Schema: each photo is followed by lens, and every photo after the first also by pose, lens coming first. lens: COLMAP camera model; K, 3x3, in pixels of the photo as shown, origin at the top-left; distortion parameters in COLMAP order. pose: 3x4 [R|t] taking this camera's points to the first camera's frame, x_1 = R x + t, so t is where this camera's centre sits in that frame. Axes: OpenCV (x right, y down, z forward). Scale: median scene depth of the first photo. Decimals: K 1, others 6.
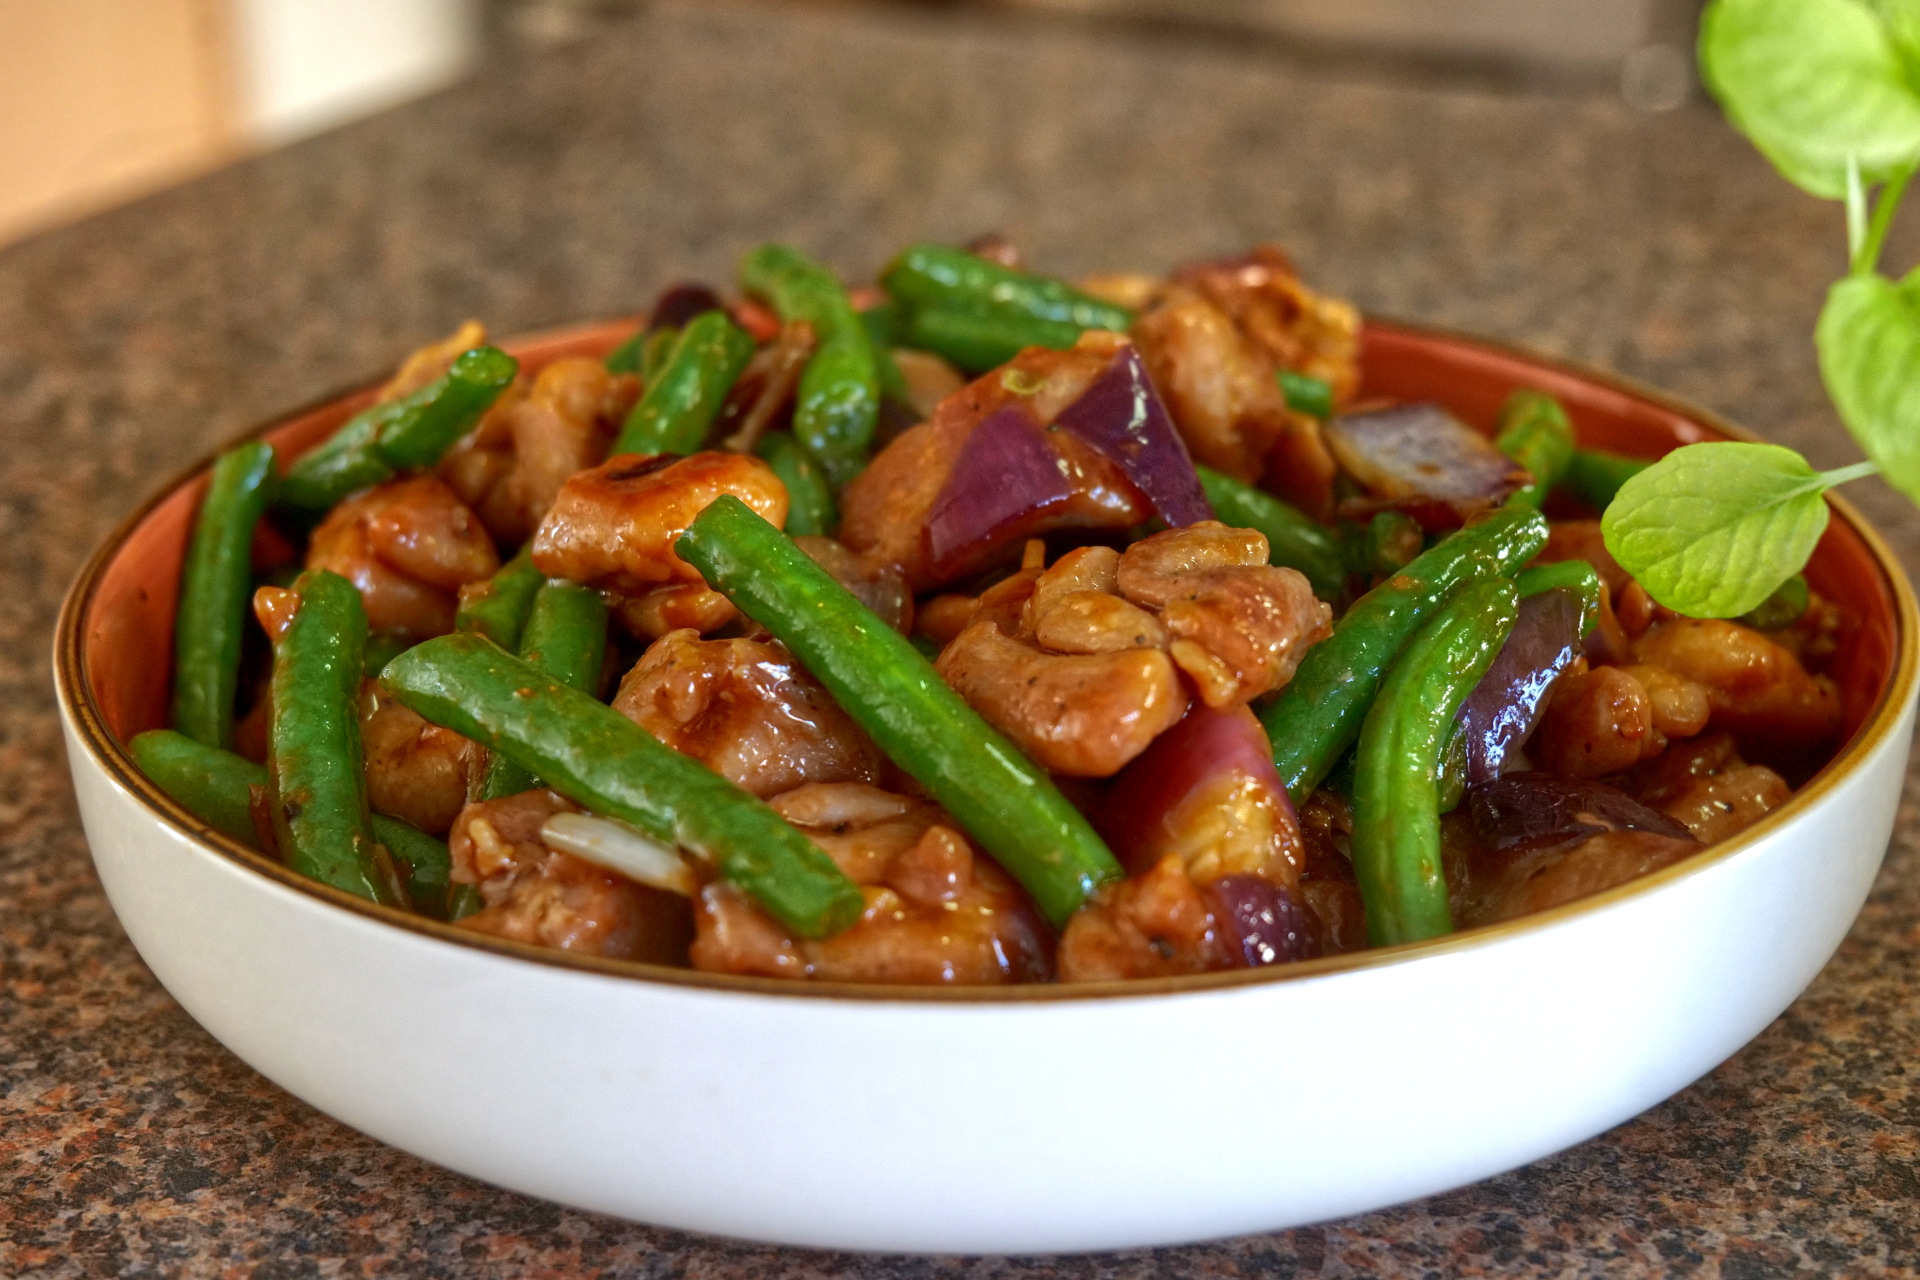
lens RADIAL K [[3304.8, 0, 960.0], [0, 3304.8, 640.0], [0, 0, 1]] dist [-0.031563, 0.084601]
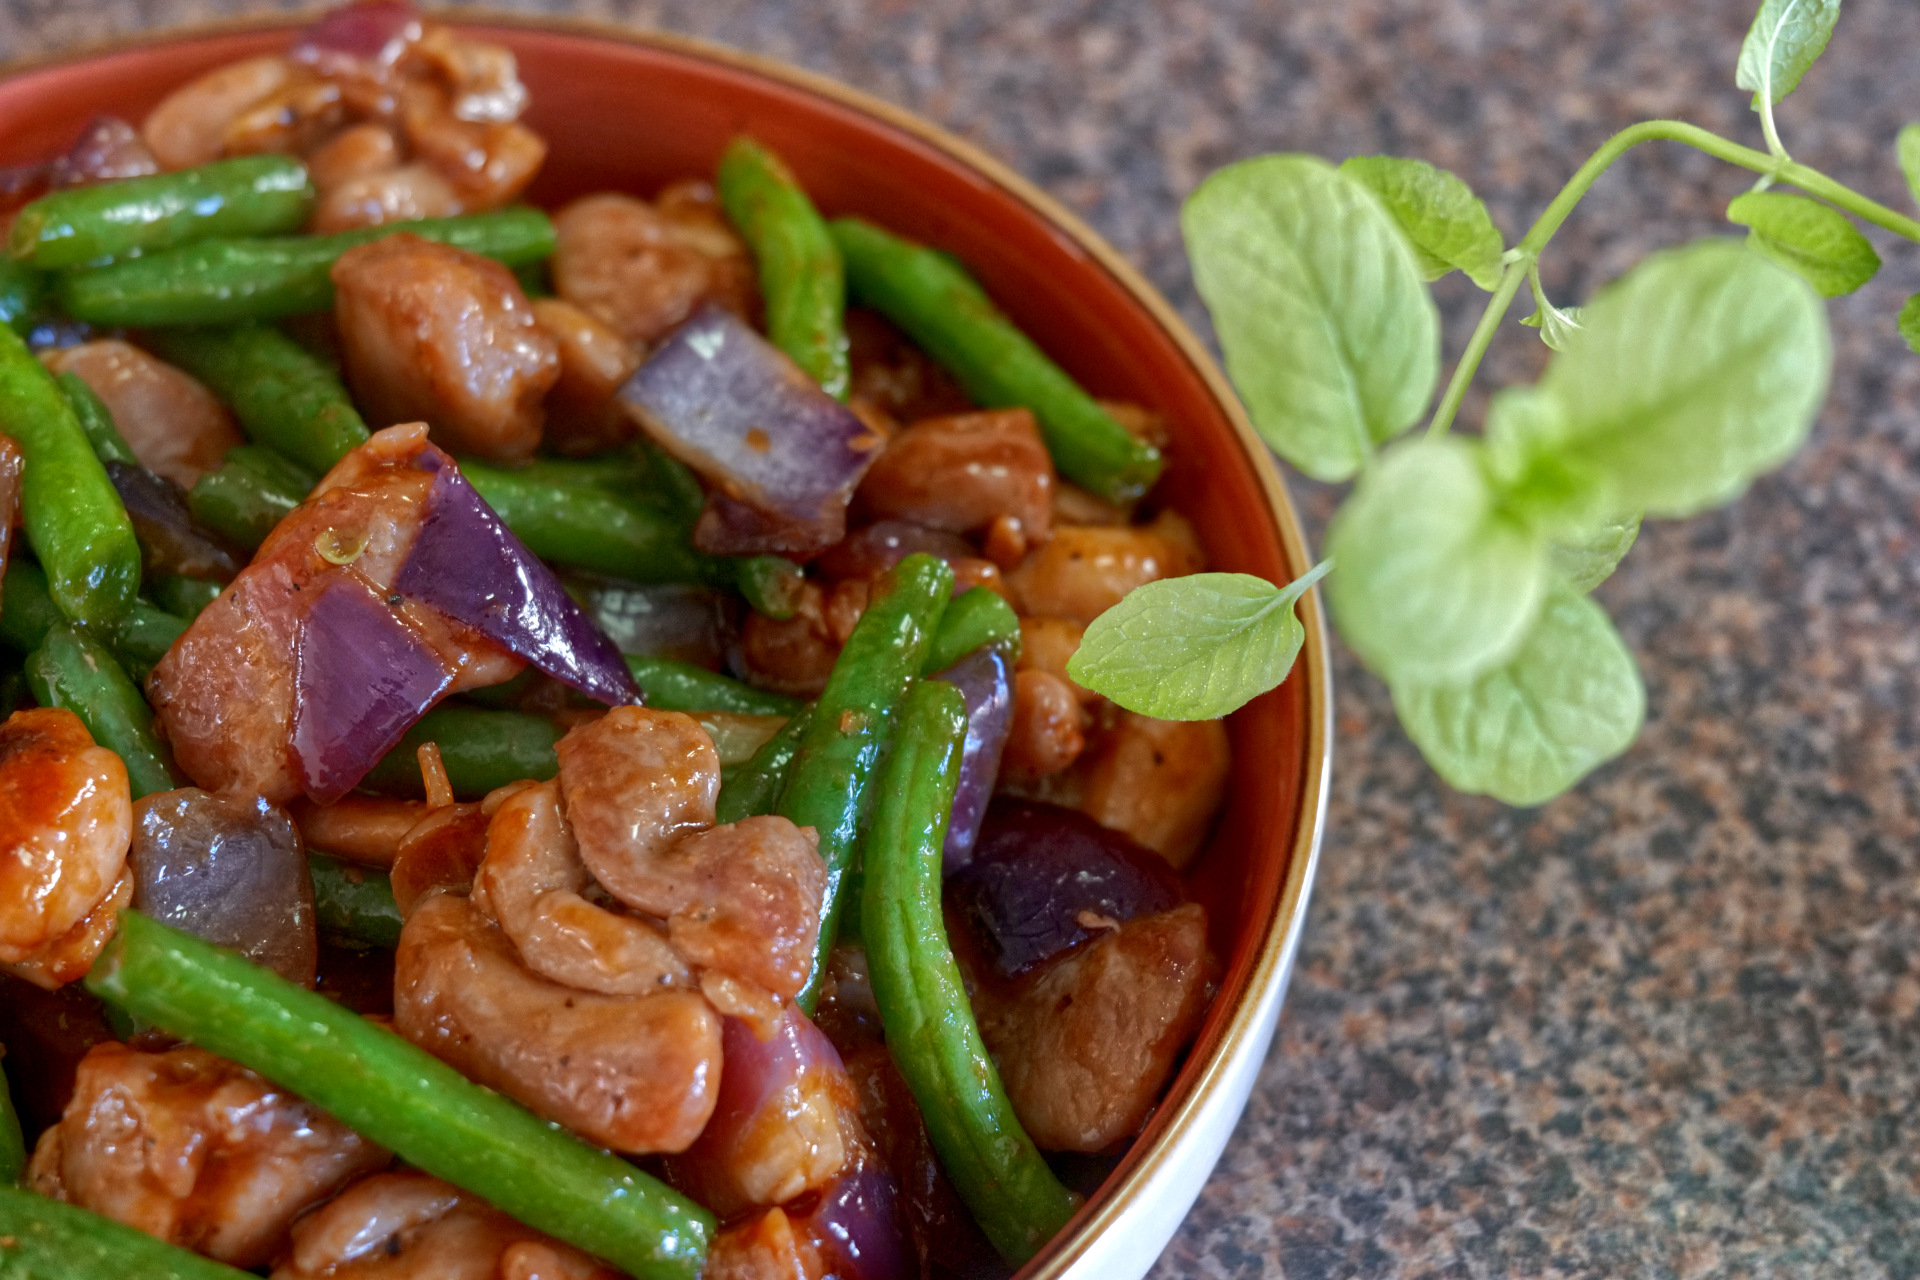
lens RADIAL K [[3304.8, 0, 960.0], [0, 3304.8, 640.0], [0, 0, 1]] dist [-0.031563, 0.084601]
pose [[0.903612, -0.312886, 0.292554, -0.108048], [0.159130, 0.879298, 0.448902, -0.473232], [-0.397697, -0.359080, 0.844334, 0.217780]]
